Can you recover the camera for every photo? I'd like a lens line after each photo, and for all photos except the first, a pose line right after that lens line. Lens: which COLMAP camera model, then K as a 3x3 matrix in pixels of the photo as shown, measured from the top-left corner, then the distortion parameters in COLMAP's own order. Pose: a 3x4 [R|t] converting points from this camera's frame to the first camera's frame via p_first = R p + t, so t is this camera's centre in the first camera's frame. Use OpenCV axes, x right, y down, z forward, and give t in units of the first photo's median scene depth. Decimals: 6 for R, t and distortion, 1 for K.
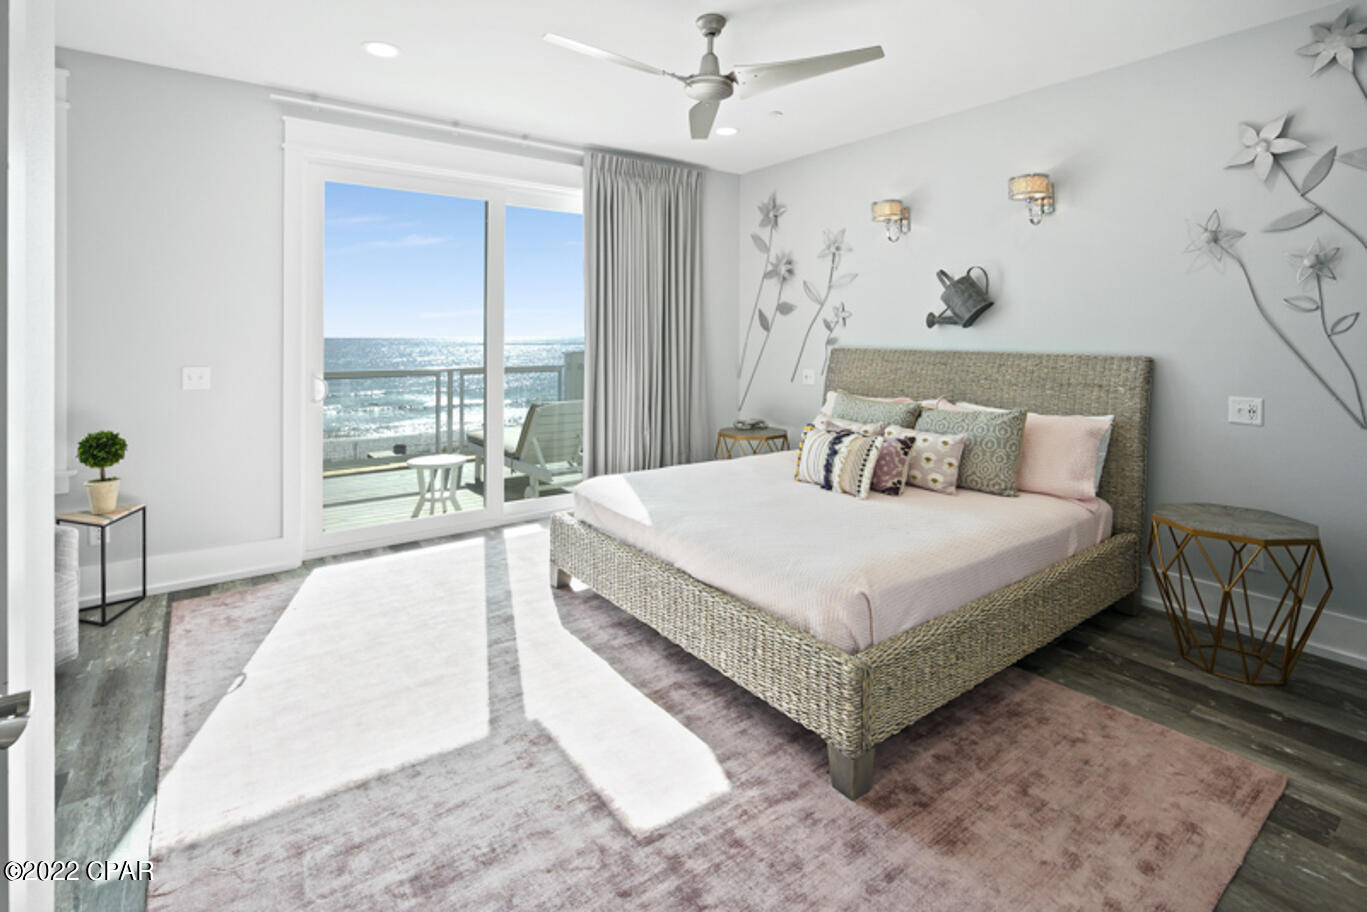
lens RADIAL K [[661.2, 0, 684.6], [0, 661.2, 337.6], [0, 0, 1]] dist [-0.018046, 0.007636]
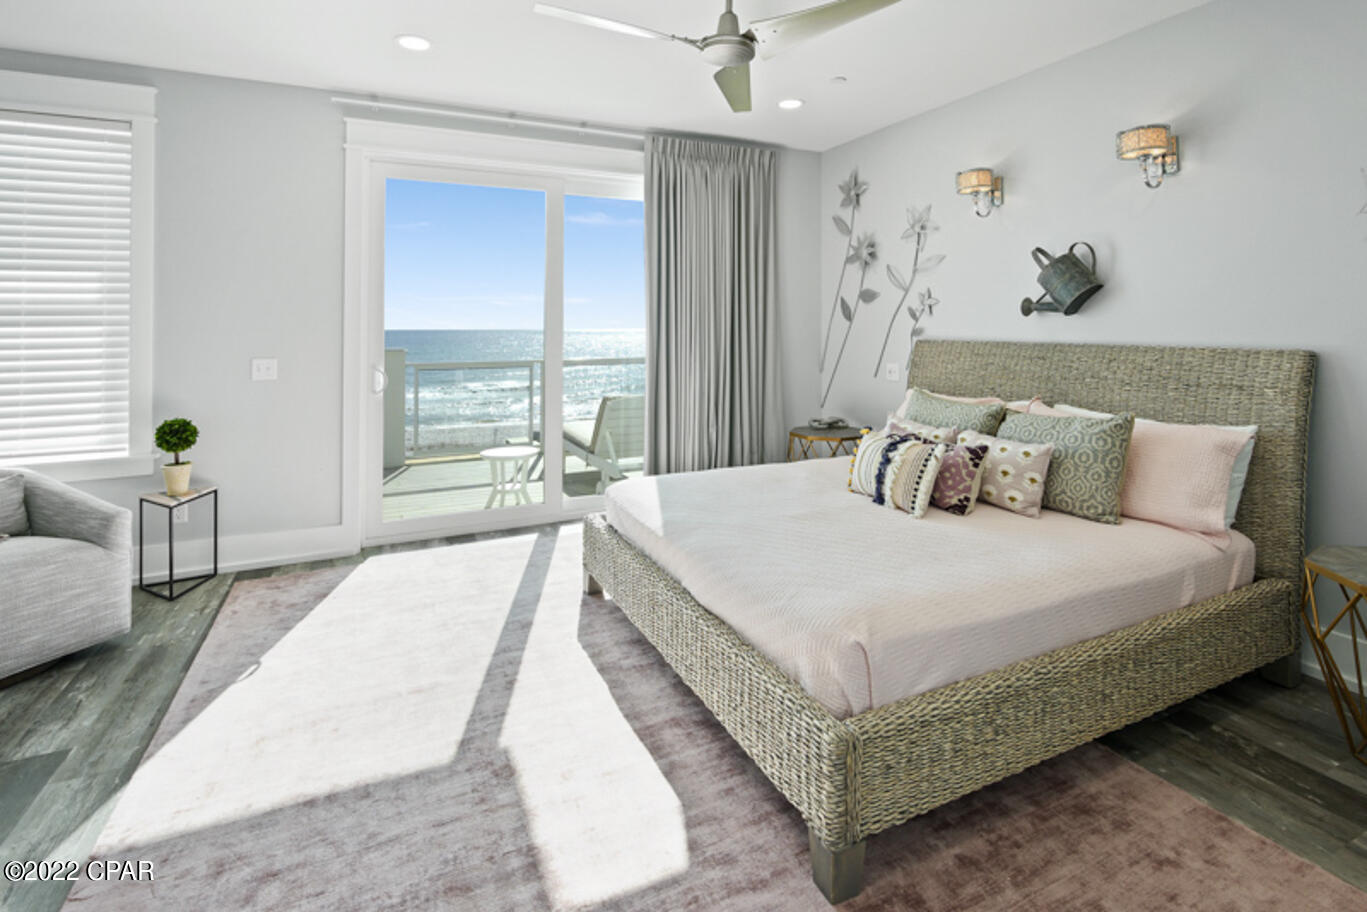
lens RADIAL K [[663.8, 0, 686.8], [0, 663.8, 322.0], [0, 0, 1]] dist [-0.016266, 0.005614]
pose [[0.980588, -0.006851, -0.195961, 0.148448], [0.004852, 0.999931, -0.010679, 0.000239], [0.196020, 0.009521, 0.980554, 0.103356]]
